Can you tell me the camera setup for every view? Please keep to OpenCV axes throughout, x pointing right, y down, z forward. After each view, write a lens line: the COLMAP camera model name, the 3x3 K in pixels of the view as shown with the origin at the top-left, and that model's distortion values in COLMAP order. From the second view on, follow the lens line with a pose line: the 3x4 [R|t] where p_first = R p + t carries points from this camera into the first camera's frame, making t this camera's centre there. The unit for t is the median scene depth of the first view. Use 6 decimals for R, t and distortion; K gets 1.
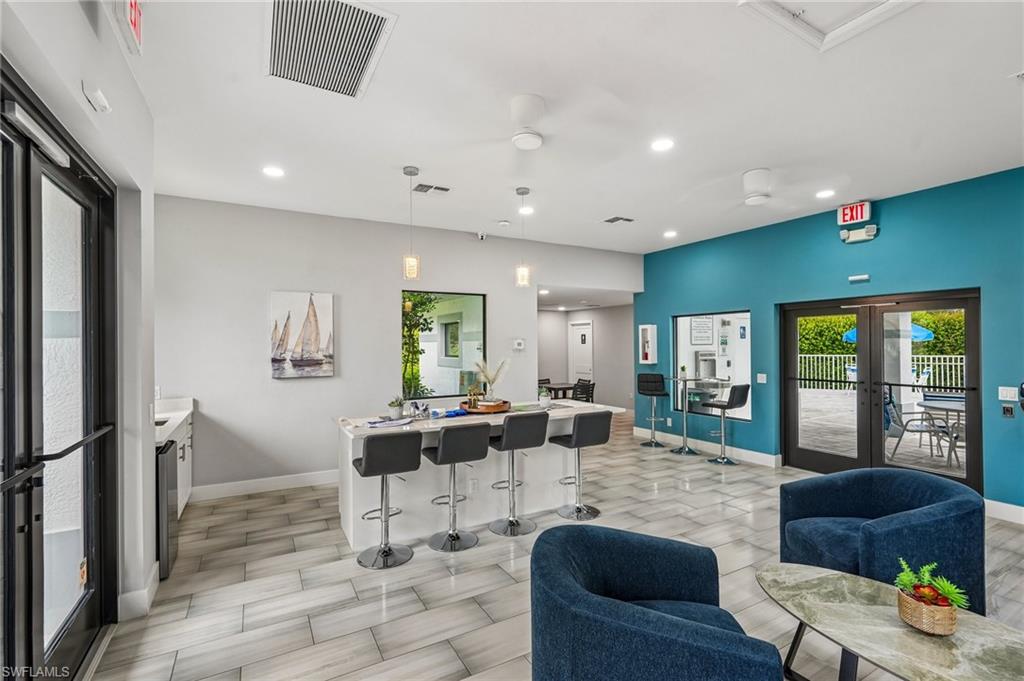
lens RADIAL K [[466.6, 0, 513.6], [0, 466.6, 344.6], [0, 0, 1]] dist [0.000417, 0.000017]
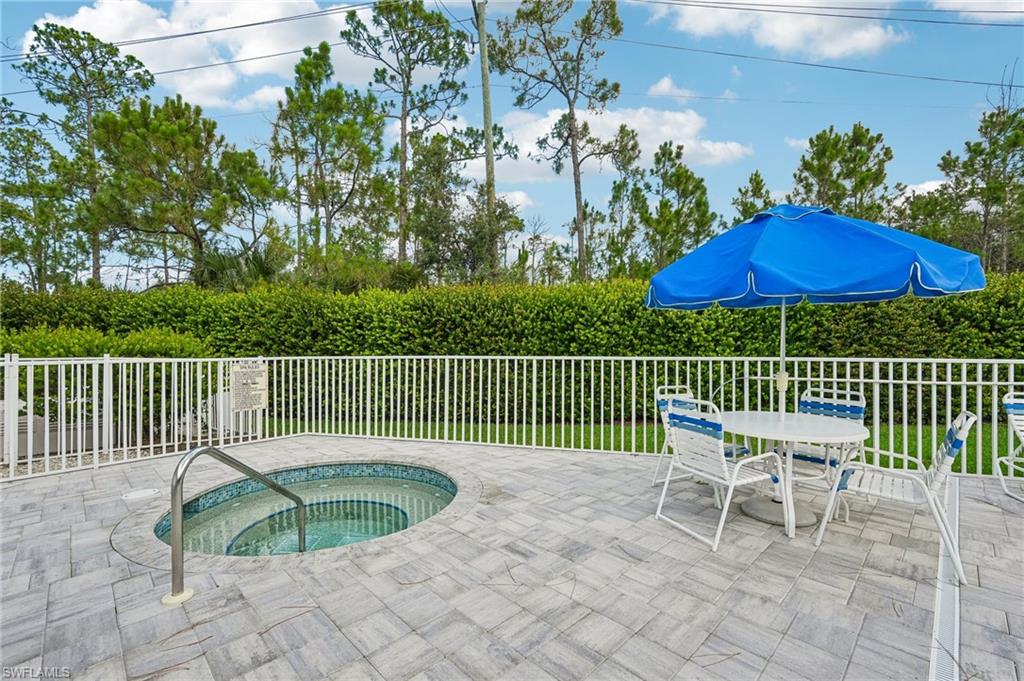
lens RADIAL K [[466.6, 0, 511.1], [0, 466.6, 344.8], [0, 0, 1]] dist [0.000417, 0.000017]
pose [[0.957145, 0.003242, 0.289590, 0.391609], [-0.003293, 0.999995, -0.000313, 0.011667], [-0.289589, -0.000654, 0.957151, 0.557655]]
